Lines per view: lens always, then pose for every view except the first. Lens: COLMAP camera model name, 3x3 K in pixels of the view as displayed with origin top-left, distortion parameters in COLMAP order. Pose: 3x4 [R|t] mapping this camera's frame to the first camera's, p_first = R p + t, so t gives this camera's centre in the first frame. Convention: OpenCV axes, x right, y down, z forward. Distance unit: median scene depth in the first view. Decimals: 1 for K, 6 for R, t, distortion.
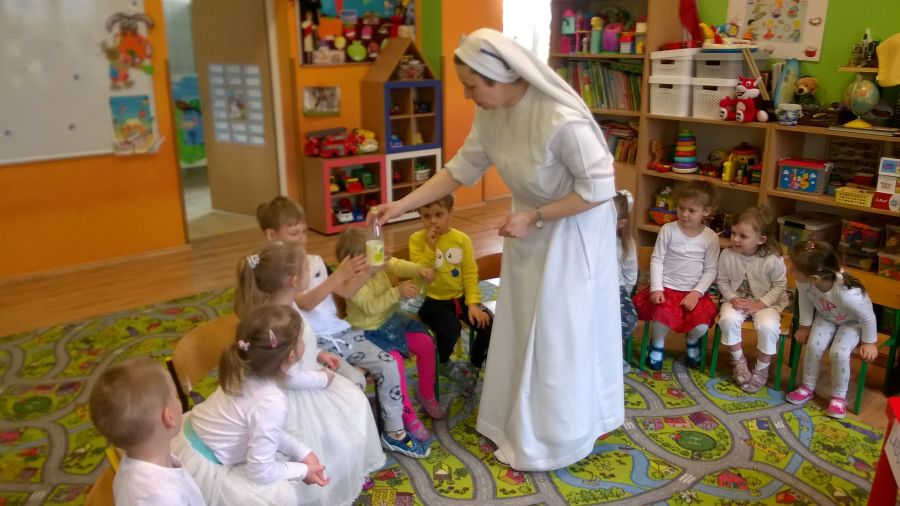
lens RADIAL K [[704.9, 0, 447.6], [0, 704.9, 253.6], [0, 0, 1]] dist [-0.005422, -0.002357]
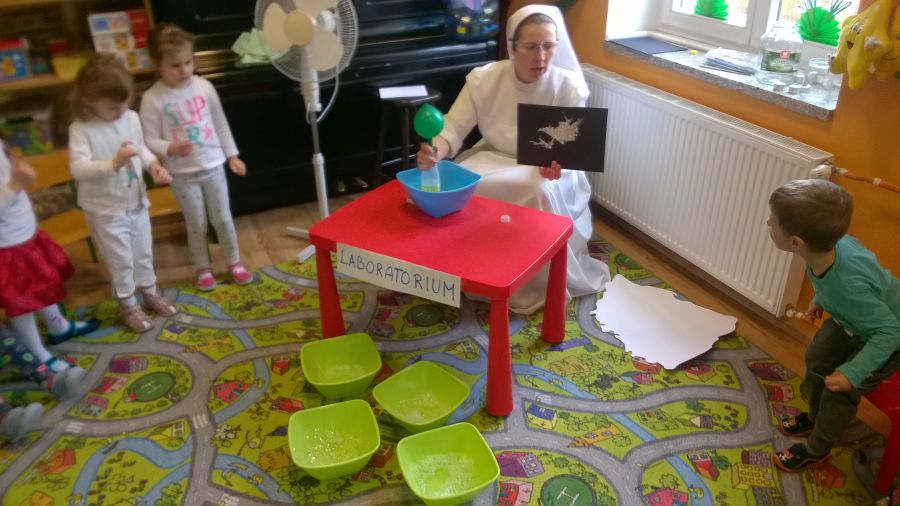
lens RADIAL K [[704.9, 0, 448.9], [0, 704.9, 252.0], [0, 0, 1]] dist [-0.005422, -0.002357]
pose [[0.275067, -0.472394, 0.837366, -0.195374], [0.307320, 0.868471, 0.388990, -0.101505], [-0.910984, 0.150341, 0.384064, 0.329385]]
